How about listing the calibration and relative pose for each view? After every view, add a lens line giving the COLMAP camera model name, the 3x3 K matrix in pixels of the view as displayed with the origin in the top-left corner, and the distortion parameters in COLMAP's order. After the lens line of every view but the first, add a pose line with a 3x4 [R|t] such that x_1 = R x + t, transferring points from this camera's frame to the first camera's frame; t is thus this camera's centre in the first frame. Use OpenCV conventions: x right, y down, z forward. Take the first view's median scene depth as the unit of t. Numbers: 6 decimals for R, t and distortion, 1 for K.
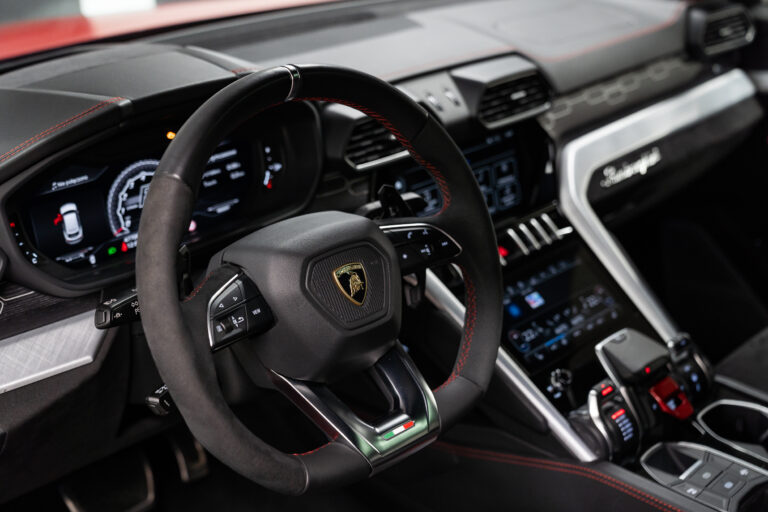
lens RADIAL K [[1064.6, 0, 384.5], [0, 1064.6, 261.1], [0, 0, 1]] dist [0.038647, 0.000000]
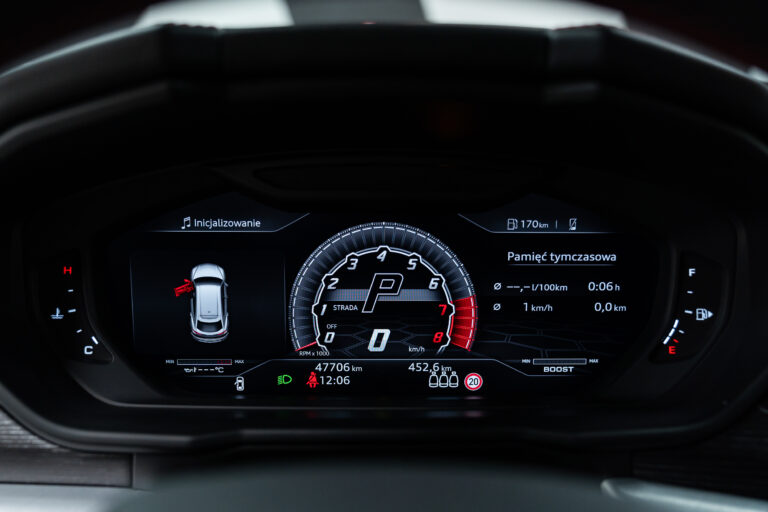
lens RADIAL K [[856.4, 0, 384.4], [0, 856.4, 255.2], [0, 0, 1]] dist [-0.026582, 0.000000]
pose [[0.717151, 0.208045, -0.665140, 0.032714], [-0.299023, 0.953943, -0.024027, -0.065123], [0.629507, 0.216123, 0.746332, 0.664713]]
